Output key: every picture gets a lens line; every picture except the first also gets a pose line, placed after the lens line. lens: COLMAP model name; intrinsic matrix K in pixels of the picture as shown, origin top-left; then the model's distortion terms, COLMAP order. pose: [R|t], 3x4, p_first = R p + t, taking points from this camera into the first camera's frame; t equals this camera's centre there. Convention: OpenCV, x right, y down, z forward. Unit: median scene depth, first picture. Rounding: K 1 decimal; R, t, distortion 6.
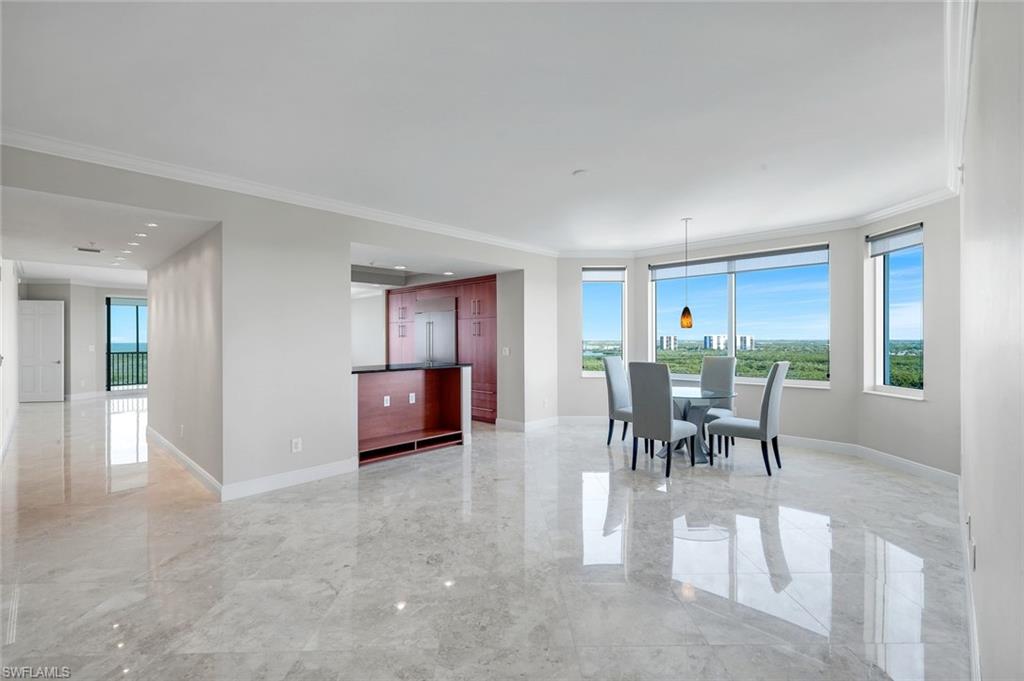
lens RADIAL K [[451.1, 0, 512.8], [0, 451.1, 339.4], [0, 0, 1]] dist [0.005295, 0.000053]
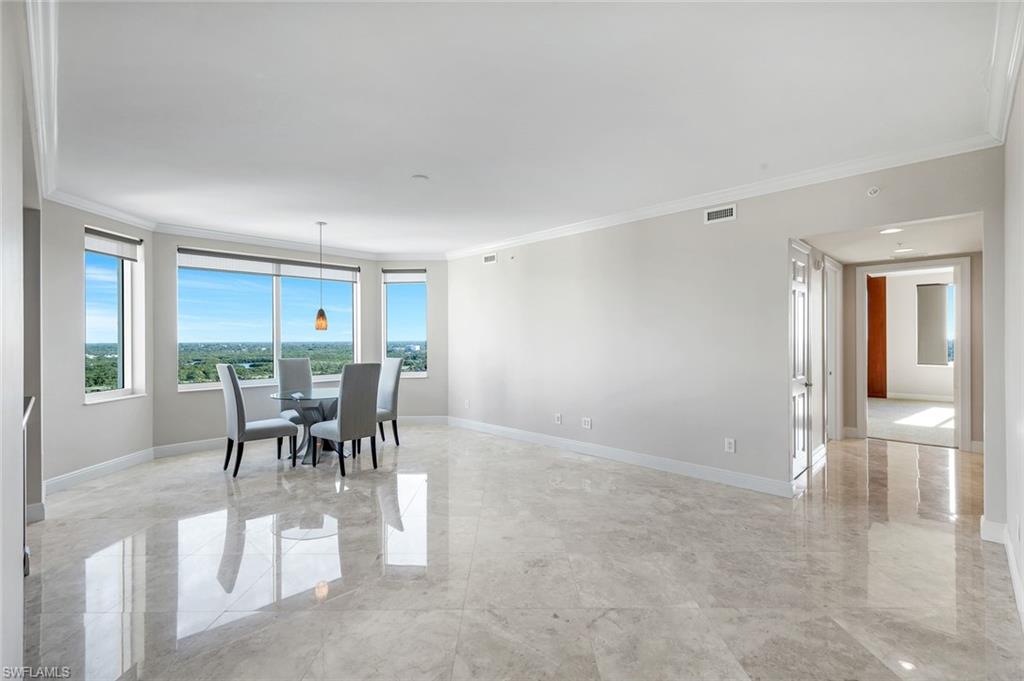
lens RADIAL K [[451.1, 0, 512.5], [0, 451.1, 341.8], [0, 0, 1]] dist [0.005295, 0.000053]
pose [[0.020333, -0.004851, 0.999782, -0.653345], [0.007968, 0.999957, 0.004690, -0.000029], [-0.999762, 0.007871, 0.020370, 0.582252]]
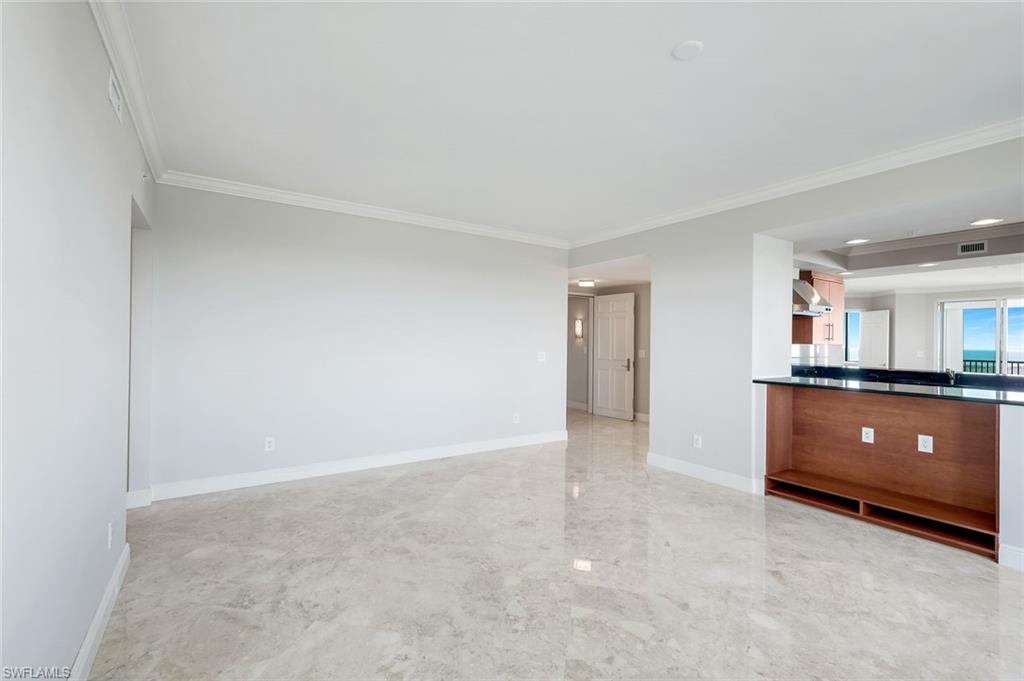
lens RADIAL K [[451.1, 0, 512.2], [0, 451.1, 337.3], [0, 0, 1]] dist [0.005295, 0.000053]
pose [[-0.221159, -0.006409, -0.975217, 0.570041], [-0.014183, 0.999894, -0.003355, -0.002173], [0.975135, 0.013090, -0.221227, 0.691486]]
